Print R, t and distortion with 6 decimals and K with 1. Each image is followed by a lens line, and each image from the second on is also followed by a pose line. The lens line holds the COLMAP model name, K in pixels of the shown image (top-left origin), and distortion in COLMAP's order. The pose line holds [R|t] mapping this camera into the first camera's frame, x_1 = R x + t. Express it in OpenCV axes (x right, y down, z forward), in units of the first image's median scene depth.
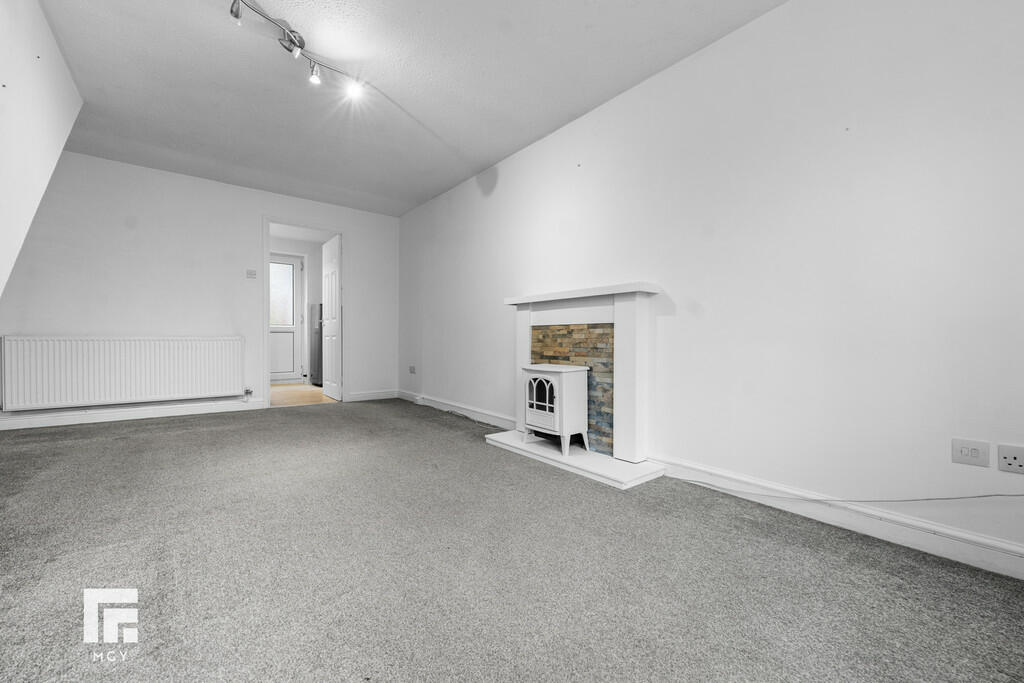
lens RADIAL K [[407.9, 0, 512.2], [0, 407.9, 343.3], [0, 0, 1]] dist [-0.000452, -0.000059]
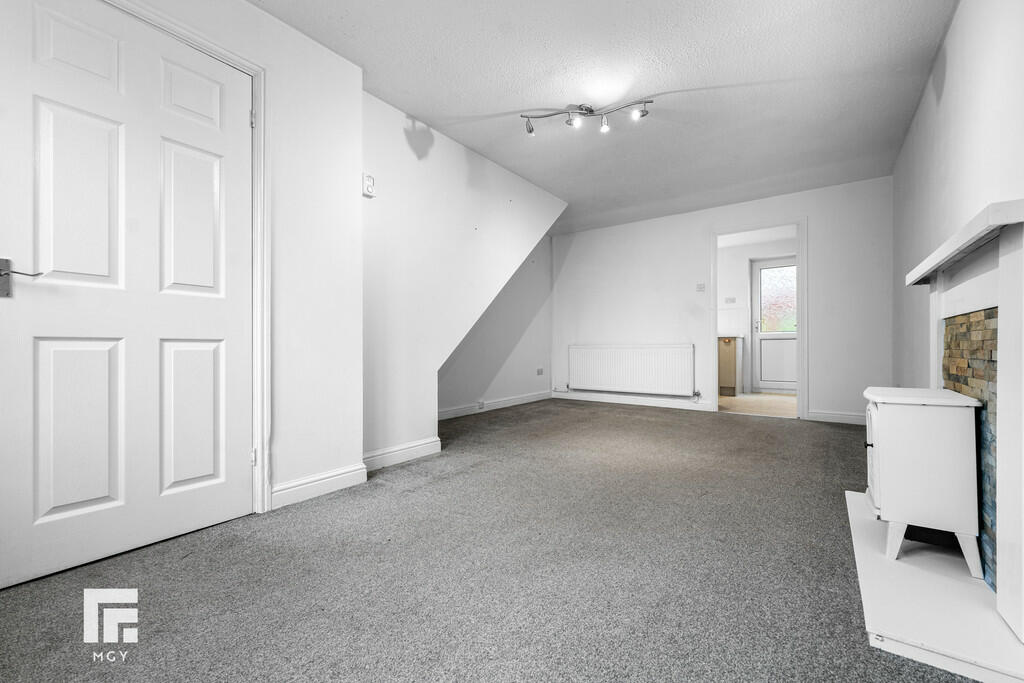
lens RADIAL K [[420.5, 0, 516.5], [0, 420.5, 346.1], [0, 0, 1]] dist [-0.001297, -0.000392]
pose [[0.259152, -0.006951, -0.965812, 0.600944], [-0.004770, 0.999953, -0.008476, 0.001588], [0.965825, 0.006803, 0.259106, 0.412789]]
